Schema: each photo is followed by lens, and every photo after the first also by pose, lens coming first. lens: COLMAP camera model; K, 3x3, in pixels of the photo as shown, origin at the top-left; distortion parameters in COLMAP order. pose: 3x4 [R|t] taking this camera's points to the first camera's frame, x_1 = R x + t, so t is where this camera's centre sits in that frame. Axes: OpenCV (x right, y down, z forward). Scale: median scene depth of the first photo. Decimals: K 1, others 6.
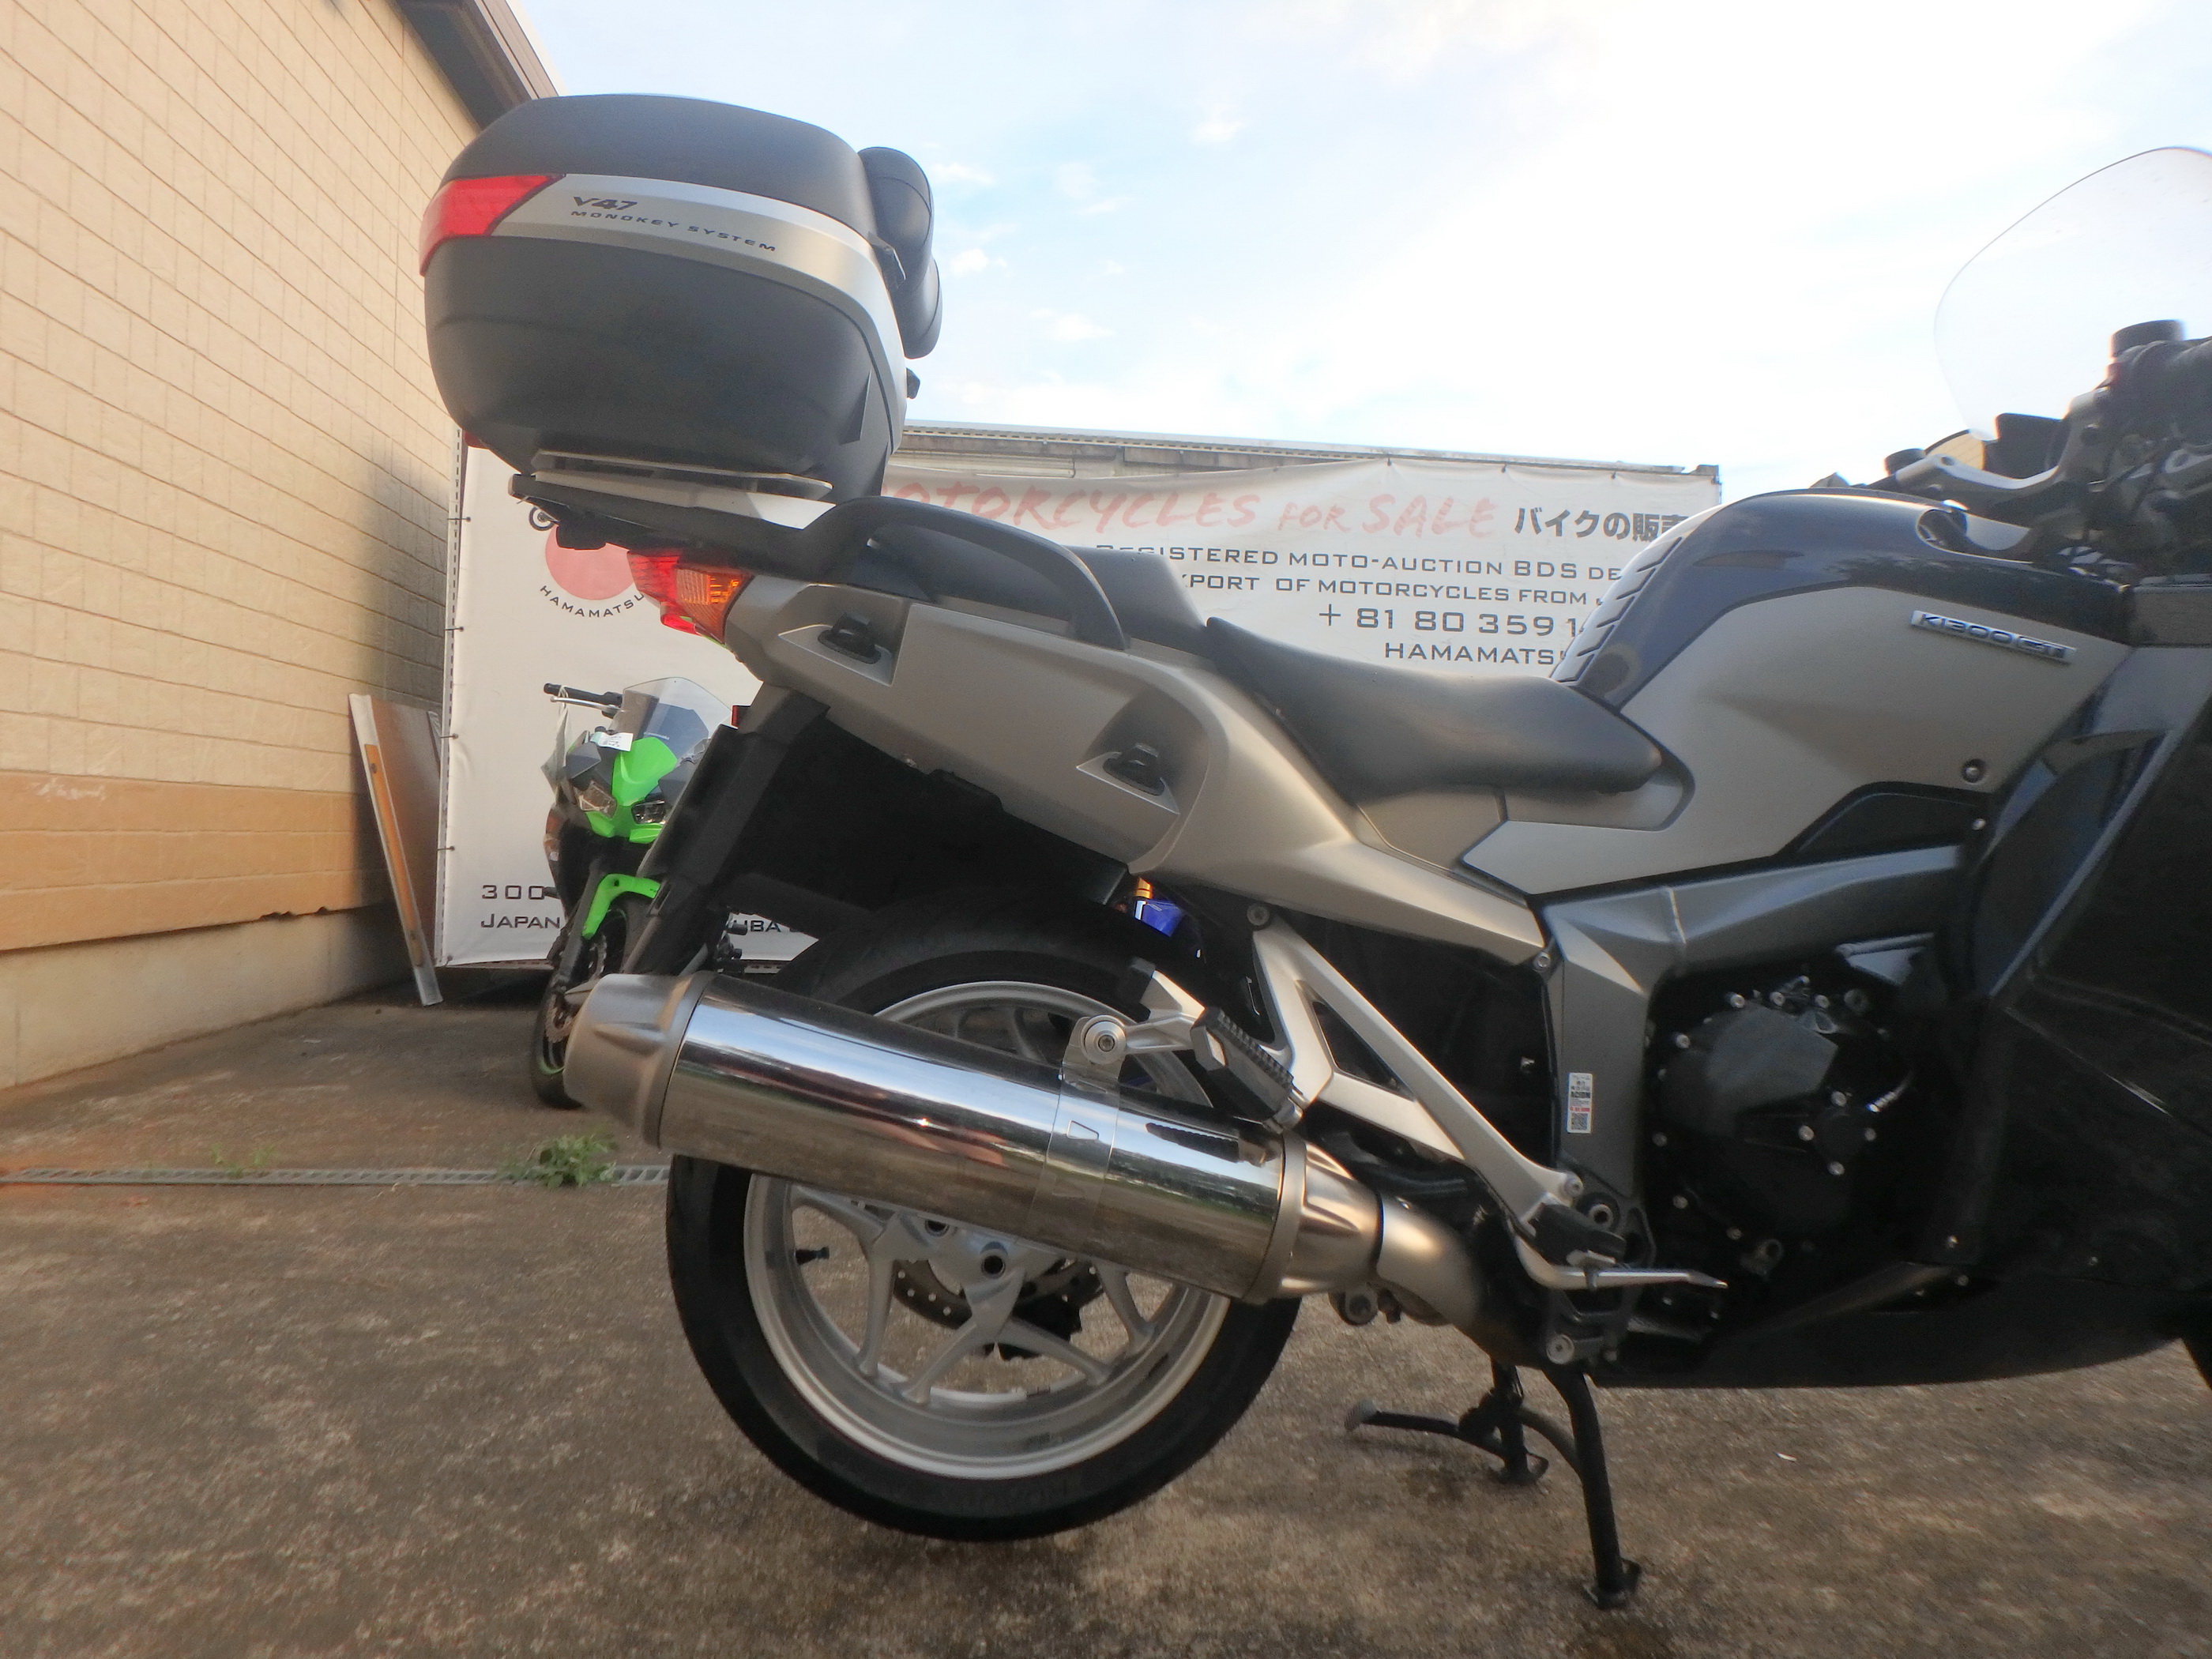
lens RADIAL K [[1366.2, 0, 1084.5], [0, 1366.2, 799.9], [0, 0, 1]] dist [-0.046120, 0.002318]
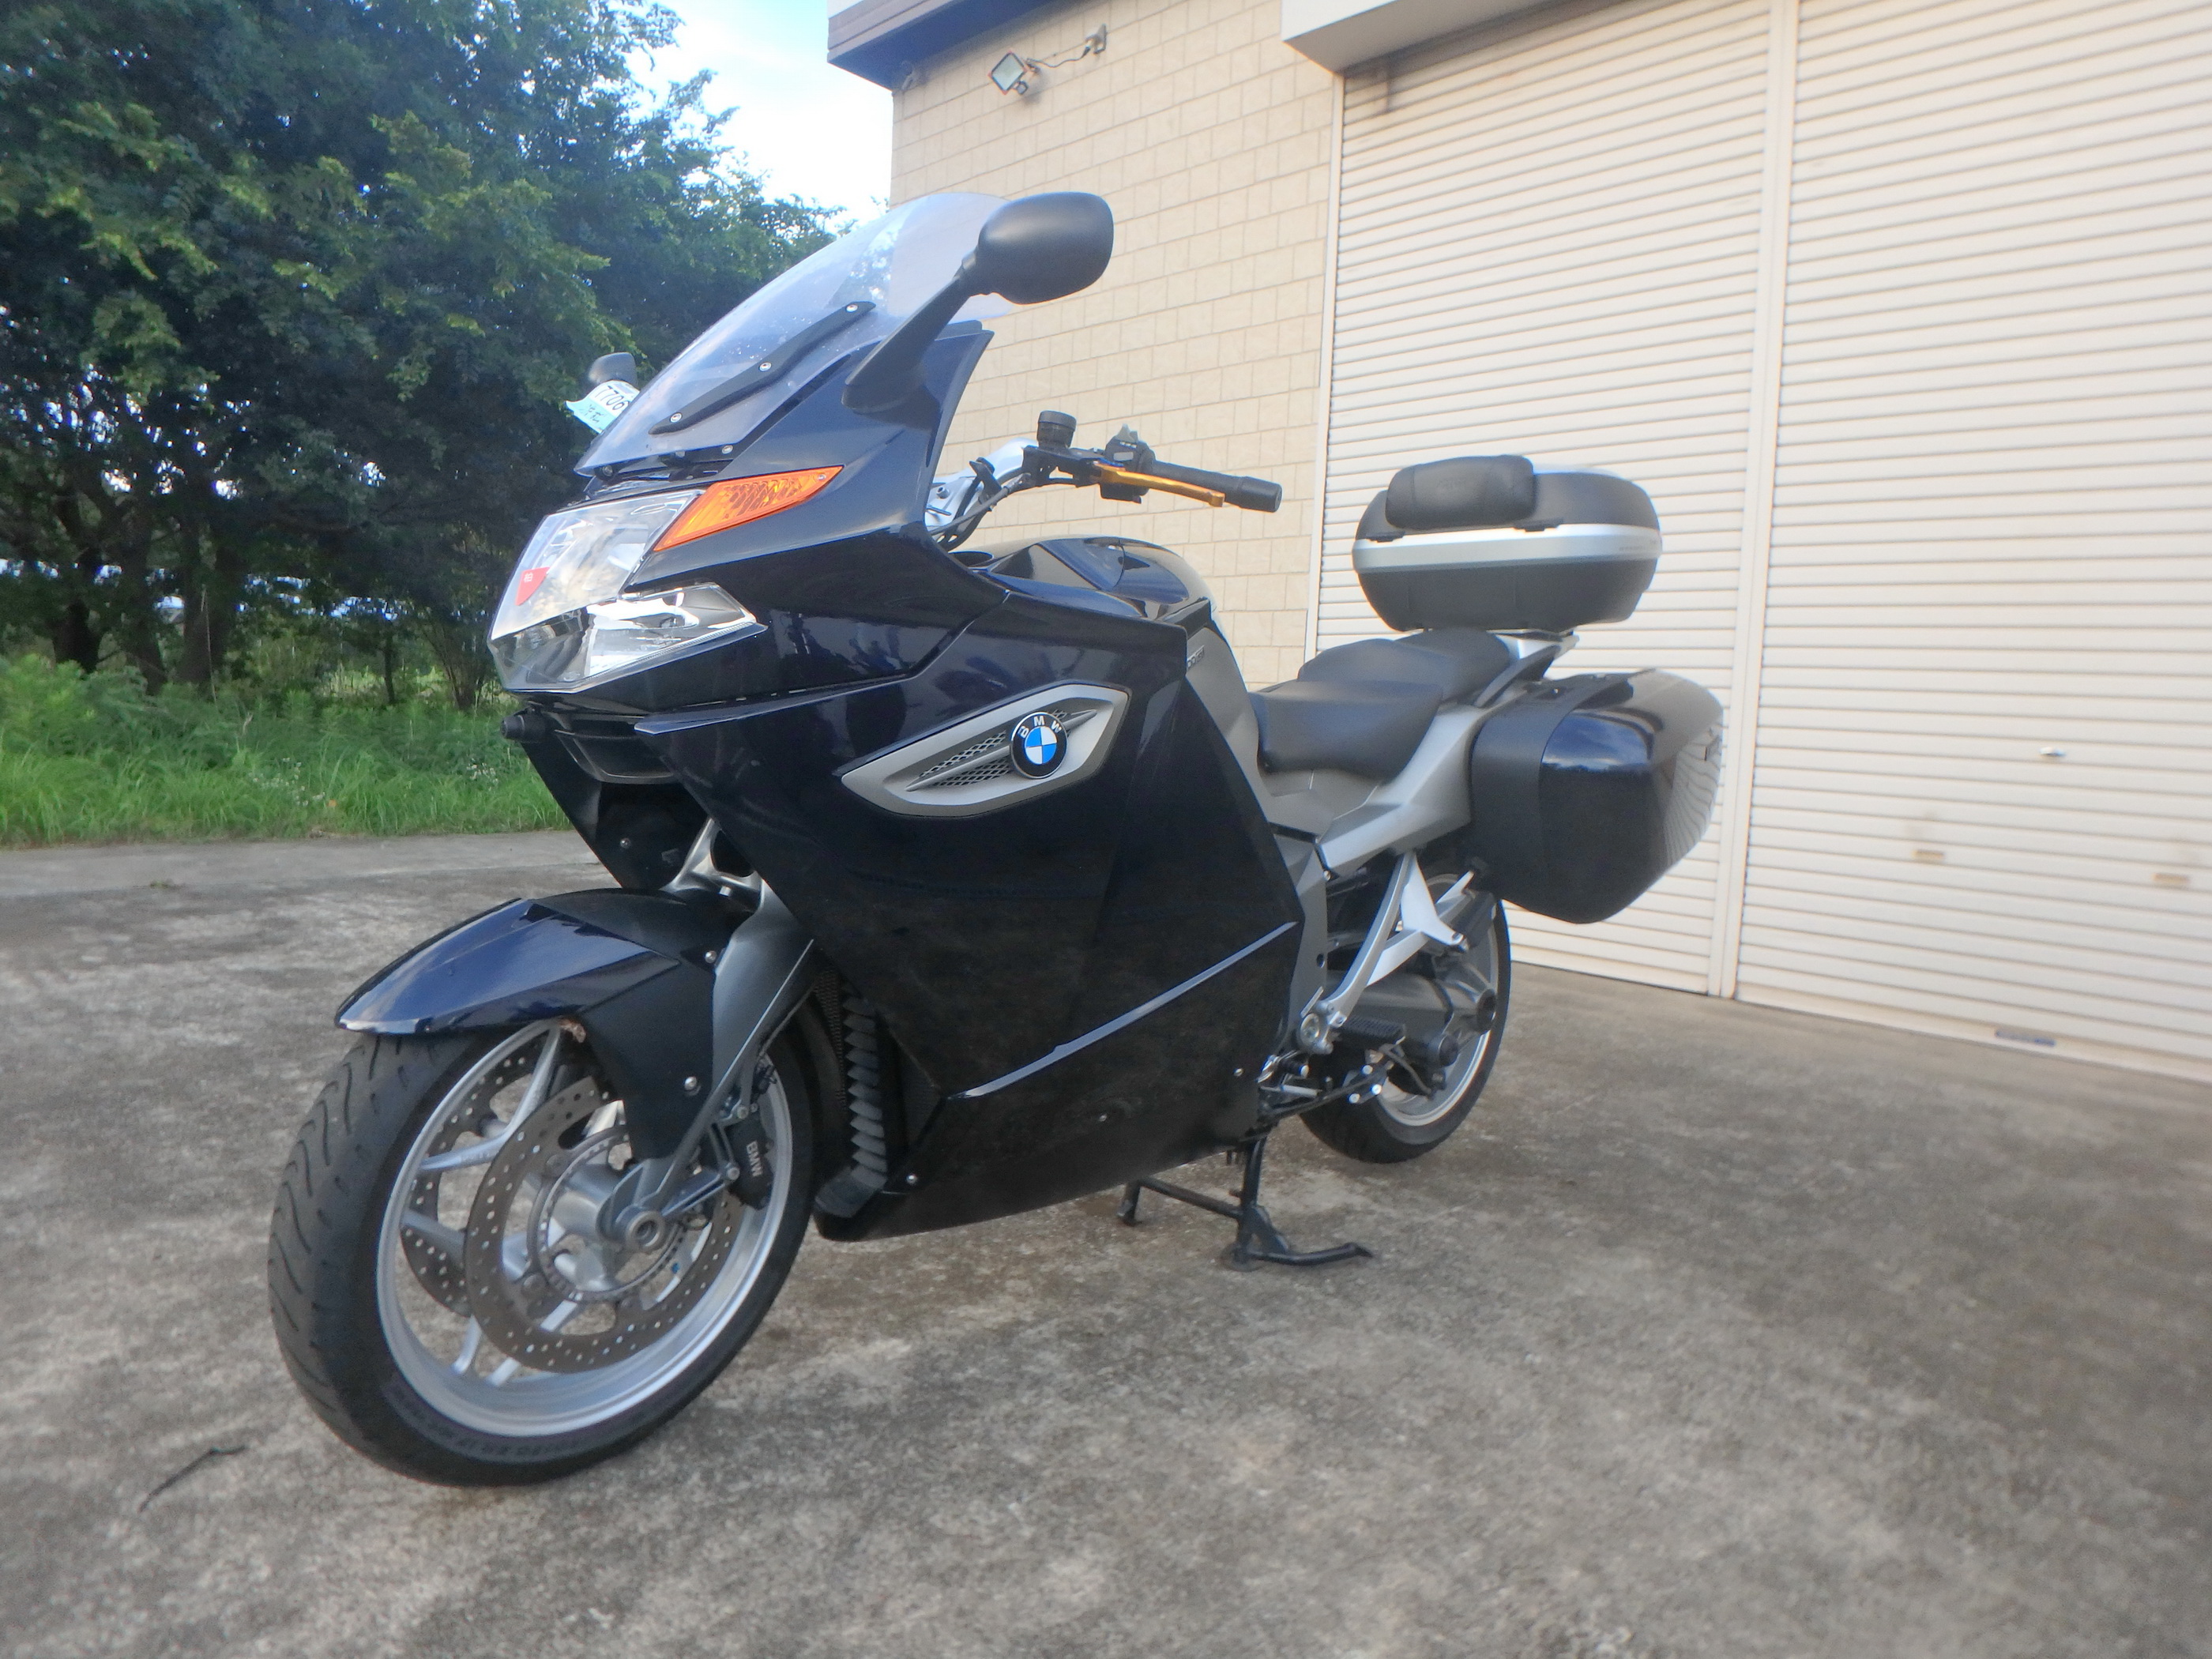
lens RADIAL K [[1366.2, 0, 1085.3], [0, 1366.2, 832.0], [0, 0, 1]] dist [-0.046120, 0.002318]
pose [[-0.760750, 0.004064, -0.649032, 1.491634], [-0.046872, 0.997025, 0.061184, -0.016922], [0.647350, 0.076967, -0.758297, 2.137156]]
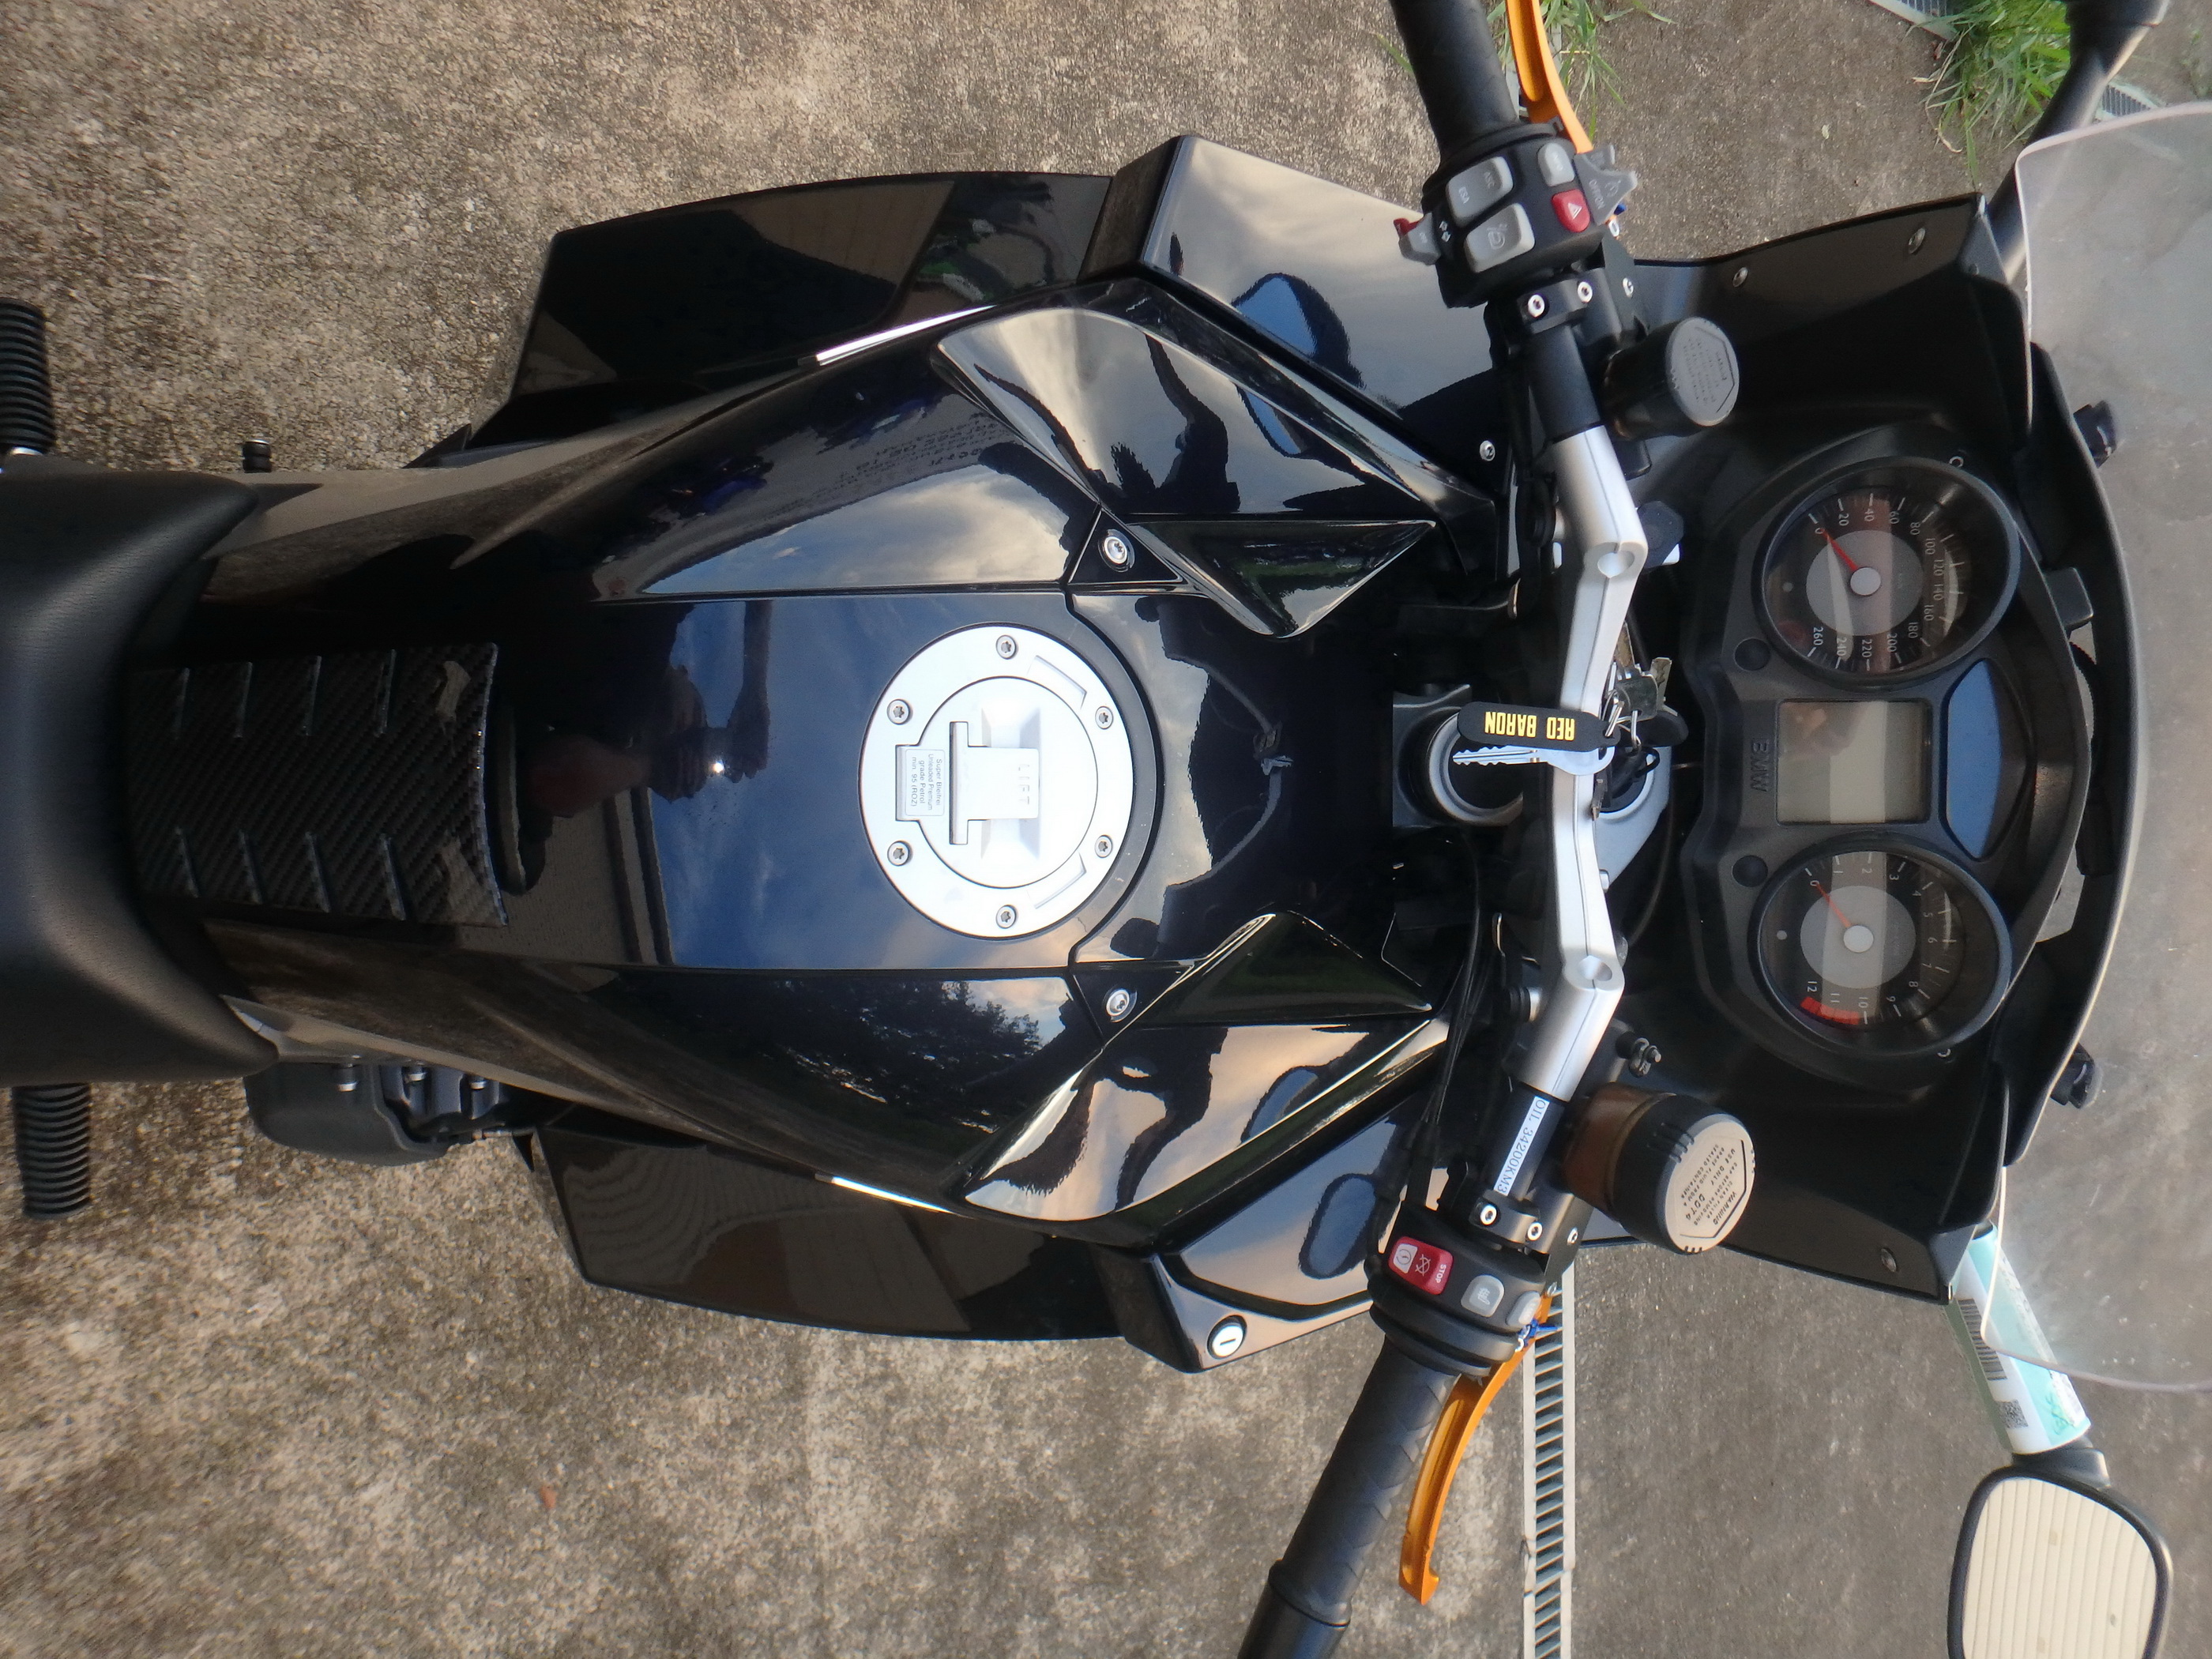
lens RADIAL K [[1366.2, 0, 1090.5], [0, 1366.2, 863.4], [0, 0, 1]] dist [-0.046120, 0.002318]
pose [[0.839262, 0.017488, 0.543446, 0.372599], [-0.540596, -0.080275, 0.837443, -0.558626], [0.058270, -0.996619, -0.057918, 1.054288]]
